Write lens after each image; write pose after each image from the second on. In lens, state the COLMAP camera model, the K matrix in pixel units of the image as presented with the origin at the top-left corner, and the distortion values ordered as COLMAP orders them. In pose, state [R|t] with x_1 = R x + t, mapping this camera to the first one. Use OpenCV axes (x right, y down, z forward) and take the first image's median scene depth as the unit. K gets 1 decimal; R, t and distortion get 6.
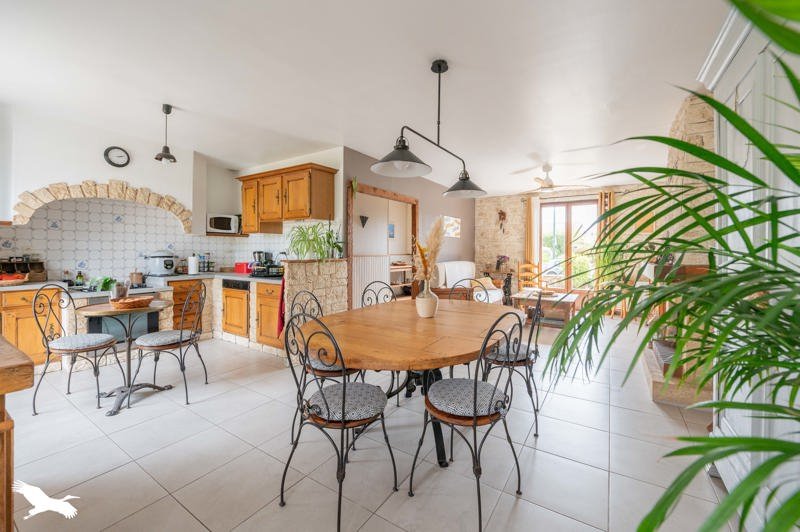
lens RADIAL K [[319.3, 0, 399.6], [0, 319.3, 253.4], [0, 0, 1]] dist [0.000233, 0.000025]
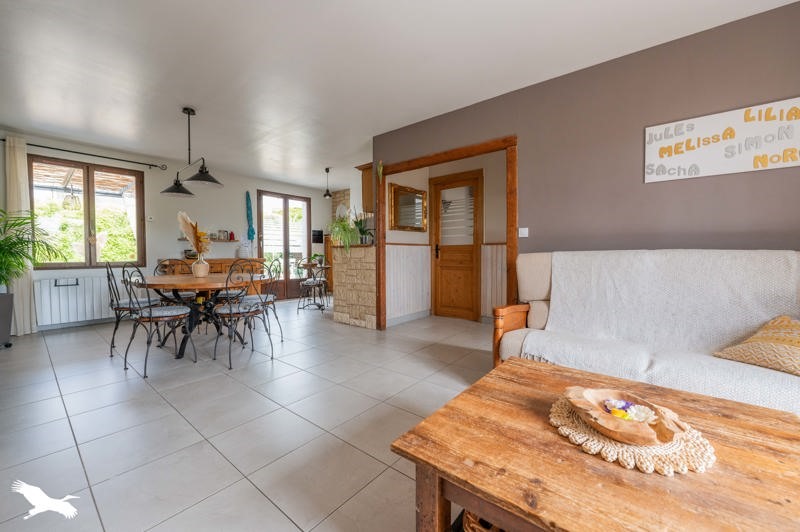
lens RADIAL K [[319.3, 0, 399.6], [0, 319.3, 253.4], [0, 0, 1]] dist [0.000233, 0.000025]
pose [[-0.096822, -0.001867, -0.995300, 0.870830], [0.002701, 0.999994, -0.002139, 0.049376], [0.995298, -0.002895, -0.096817, 1.191705]]
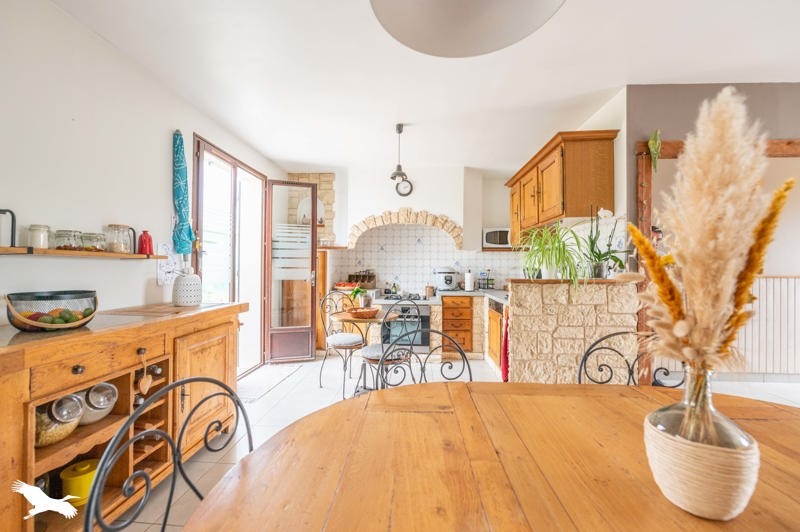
lens RADIAL K [[315.0, 0, 400.0], [0, 315.0, 266.0], [0, 0, 1]] dist [-0.000057, -0.000035]
pose [[0.501938, -0.005417, -0.864886, 0.108291], [-0.009706, 0.999882, -0.011895, 0.002122], [0.864849, 0.014365, 0.501827, 0.362751]]
